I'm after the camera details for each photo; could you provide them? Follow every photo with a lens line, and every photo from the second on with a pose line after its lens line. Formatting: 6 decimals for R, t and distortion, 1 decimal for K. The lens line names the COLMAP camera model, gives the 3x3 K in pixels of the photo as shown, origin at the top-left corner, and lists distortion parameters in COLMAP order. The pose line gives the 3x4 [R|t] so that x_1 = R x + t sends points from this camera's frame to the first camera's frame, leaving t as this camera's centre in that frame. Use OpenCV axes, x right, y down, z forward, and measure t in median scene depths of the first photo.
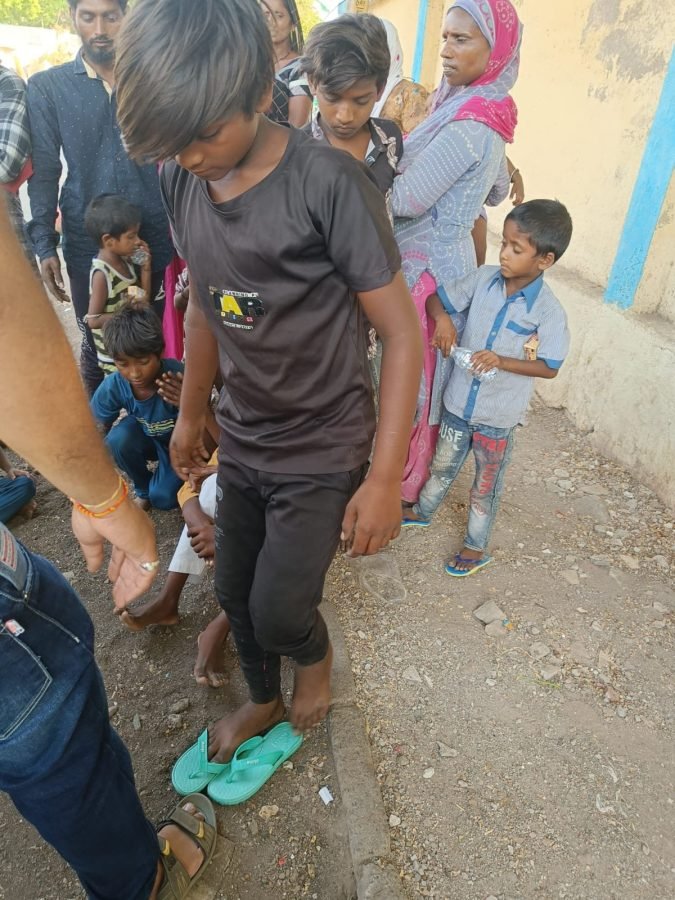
lens RADIAL K [[640.8, 0, 337.5], [0, 640.8, 450.0], [0, 0, 1]] dist [-0.000747, 0.012606]
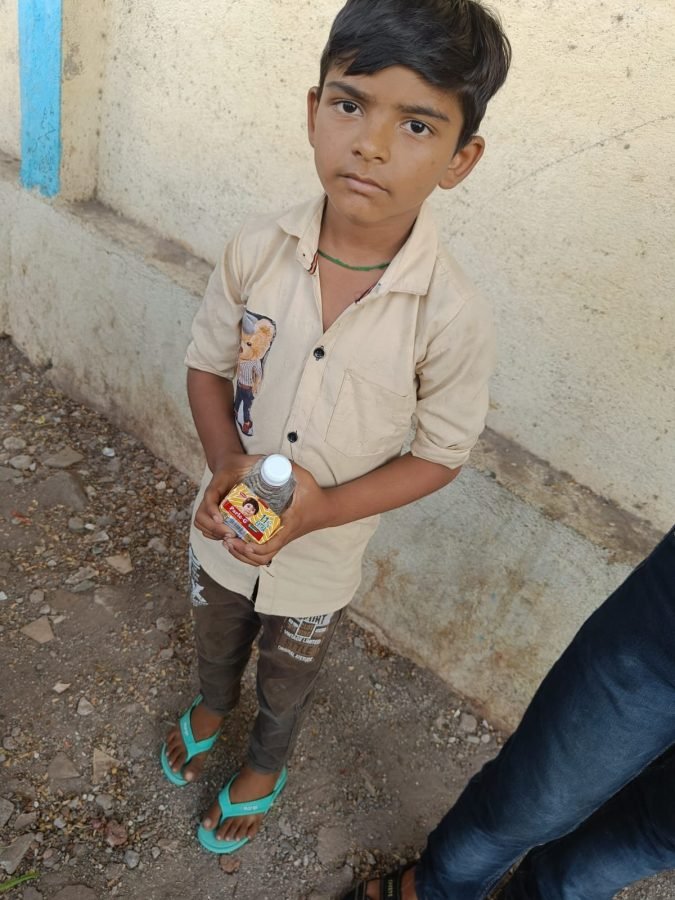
lens RADIAL K [[640.8, 0, 337.5], [0, 640.8, 450.0], [0, 0, 1]] dist [-0.000747, 0.012606]
pose [[0.740099, -0.271158, 0.615408, 0.331785], [0.140571, 0.957269, 0.252735, -0.169837], [-0.657643, -0.100540, 0.746591, 0.426369]]
